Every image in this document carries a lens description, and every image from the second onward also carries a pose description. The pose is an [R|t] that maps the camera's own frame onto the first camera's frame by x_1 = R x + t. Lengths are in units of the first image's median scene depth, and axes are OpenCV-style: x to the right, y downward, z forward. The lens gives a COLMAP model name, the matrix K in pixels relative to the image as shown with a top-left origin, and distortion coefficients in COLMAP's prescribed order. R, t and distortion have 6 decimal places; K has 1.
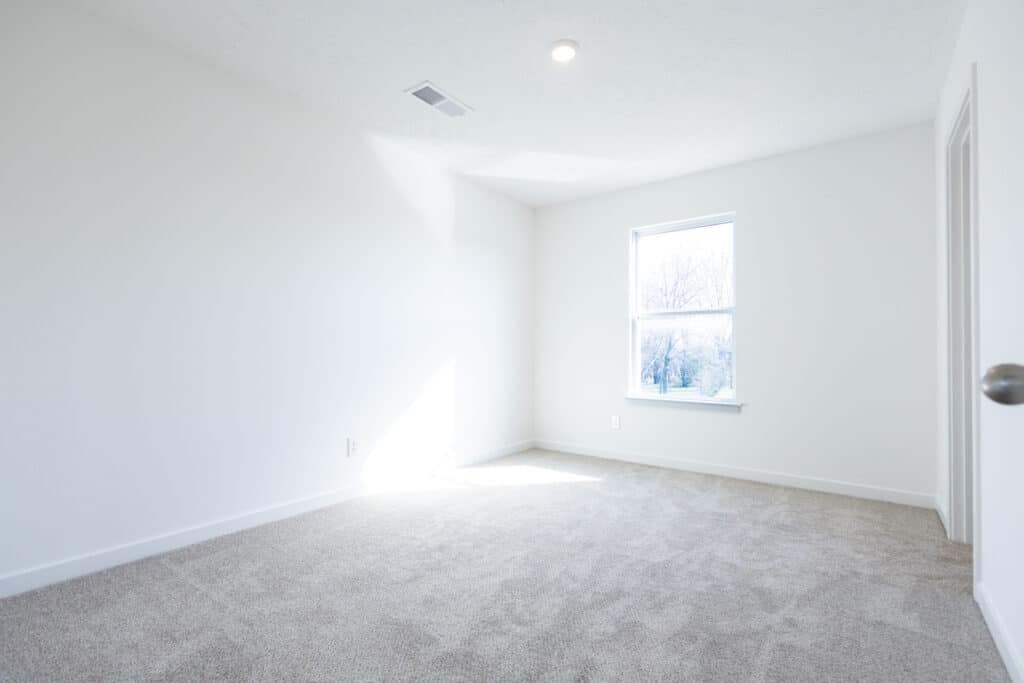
lens RADIAL K [[471.0, 0, 515.1], [0, 471.0, 342.0], [0, 0, 1]] dist [0.005713, -0.000720]
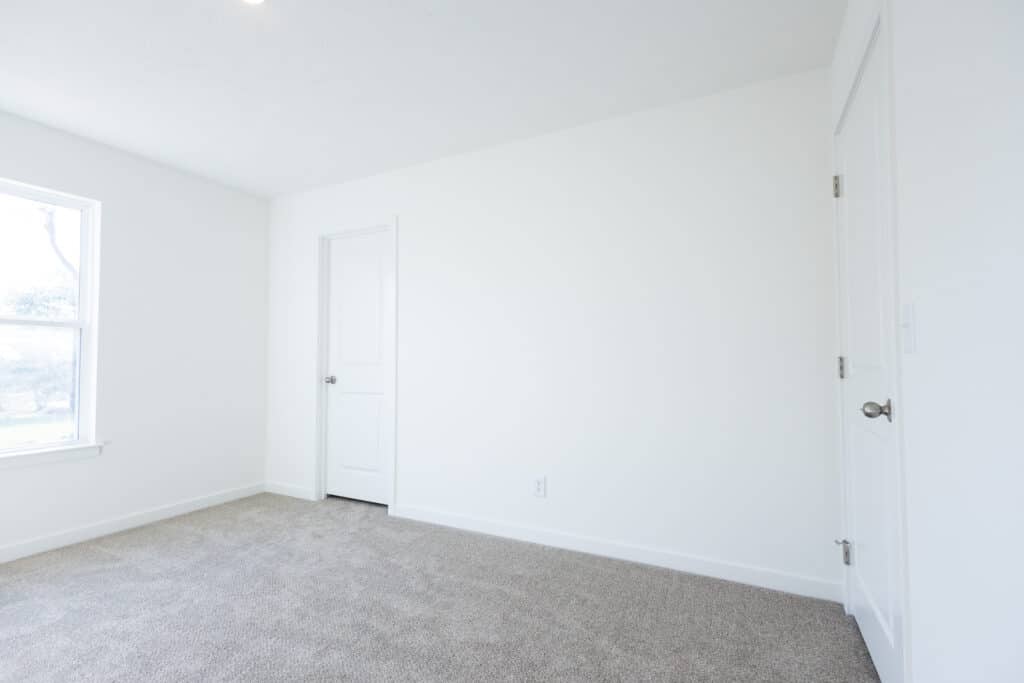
lens RADIAL K [[471.0, 0, 518.8], [0, 471.0, 345.8], [0, 0, 1]] dist [0.005713, -0.000720]
pose [[-0.171966, 0.025164, 0.984781, -0.628300], [-0.013403, 0.999521, -0.027881, -0.026943], [-0.985012, -0.017994, -0.171547, 0.644954]]
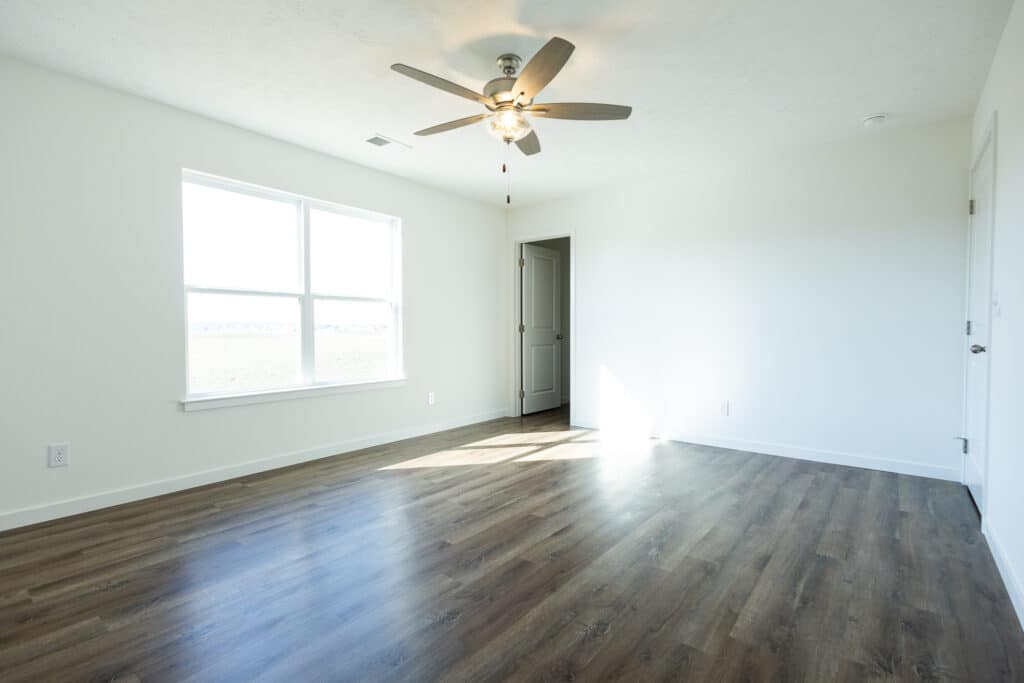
lens RADIAL K [[471.0, 0, 507.4], [0, 471.0, 339.5], [0, 0, 1]] dist [0.005713, -0.000720]
pose [[0.052200, -0.036070, 0.997985, -1.003463], [-0.015113, 0.999205, 0.036905, -0.020495], [-0.998522, -0.017009, 0.051614, 0.931568]]
